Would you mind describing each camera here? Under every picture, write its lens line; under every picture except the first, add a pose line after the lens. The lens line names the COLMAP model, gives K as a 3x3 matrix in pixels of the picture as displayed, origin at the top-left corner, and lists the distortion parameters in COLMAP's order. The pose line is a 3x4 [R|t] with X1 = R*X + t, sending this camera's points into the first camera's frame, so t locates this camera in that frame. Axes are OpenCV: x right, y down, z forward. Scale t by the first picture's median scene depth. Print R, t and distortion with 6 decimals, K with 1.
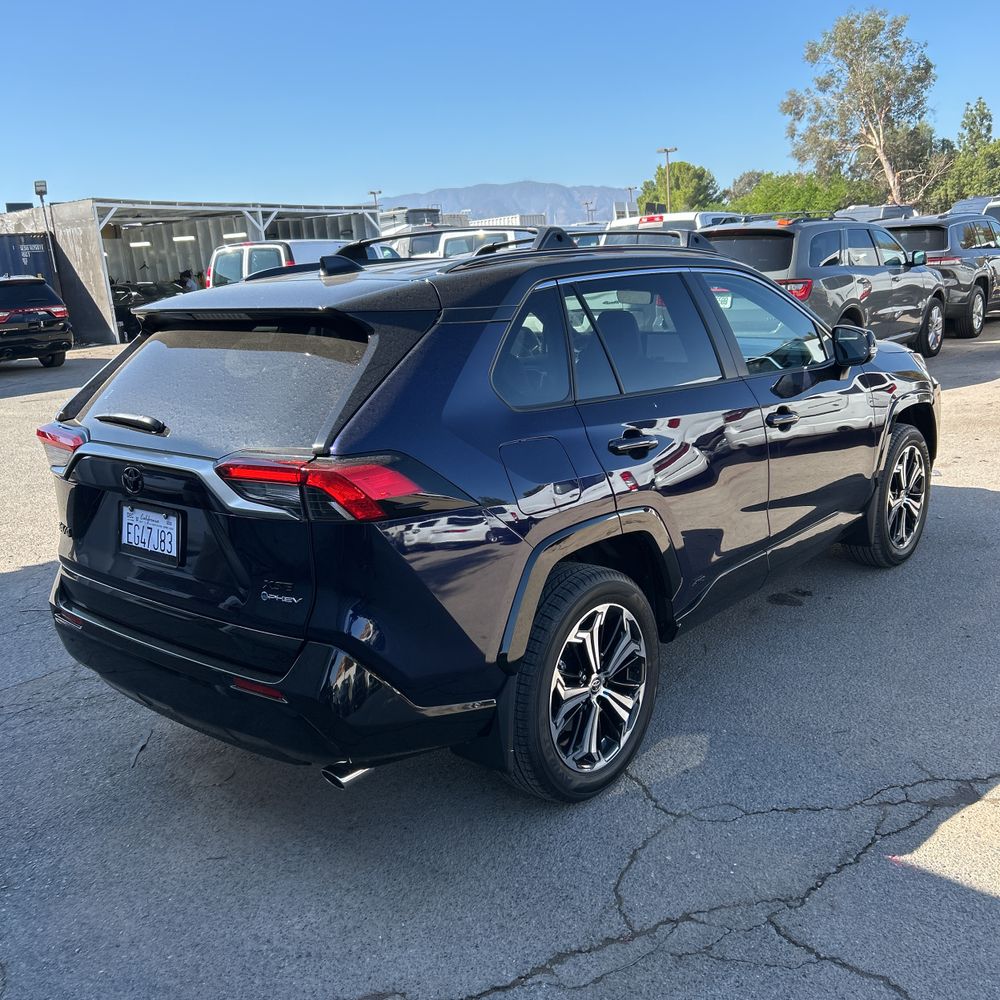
lens RADIAL K [[1029.8, 0, 477.9], [0, 1029.8, 498.6], [0, 0, 1]] dist [0.011250, 0.022064]
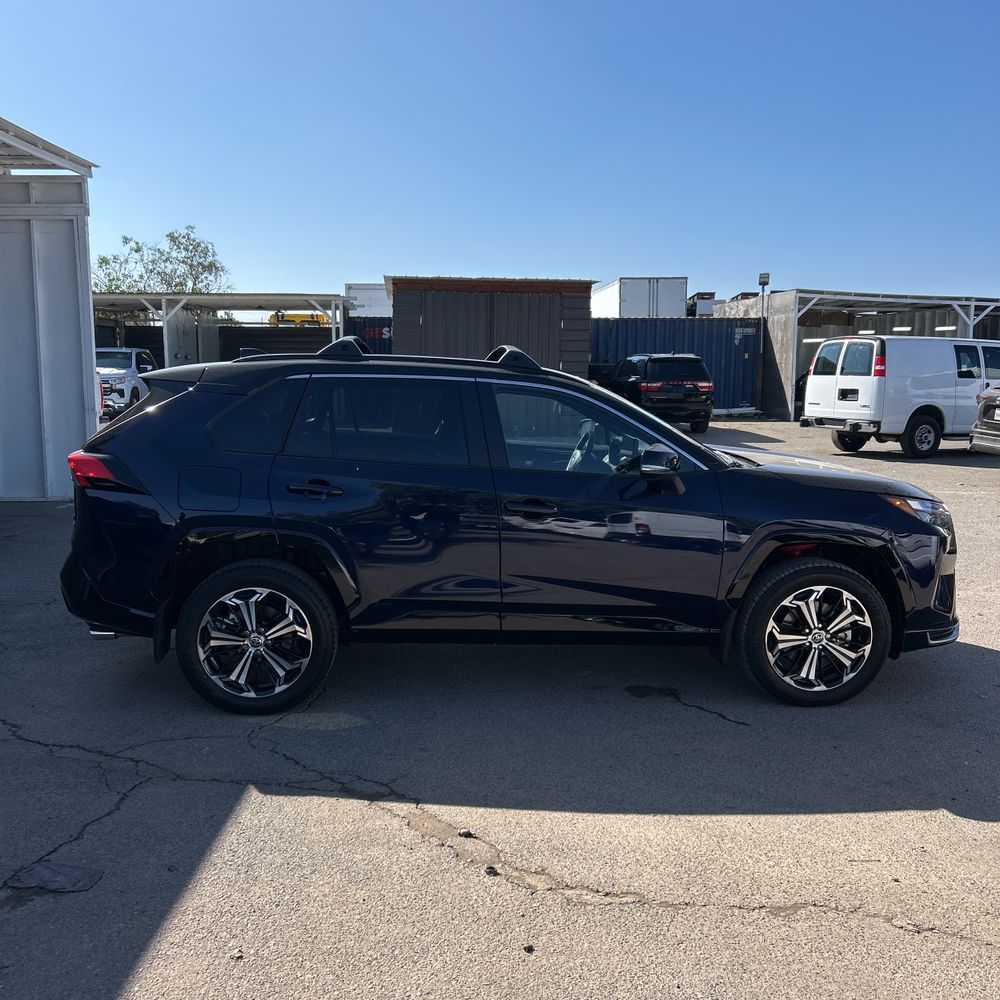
lens RADIAL K [[1029.8, 0, 477.9], [0, 1029.8, 498.6], [0, 0, 1]] dist [0.011250, 0.022064]
pose [[0.685718, 0.168594, -0.708072, 0.205471], [-0.221038, 0.975097, 0.018113, -0.017968], [0.693493, 0.144091, 0.705908, 0.020847]]
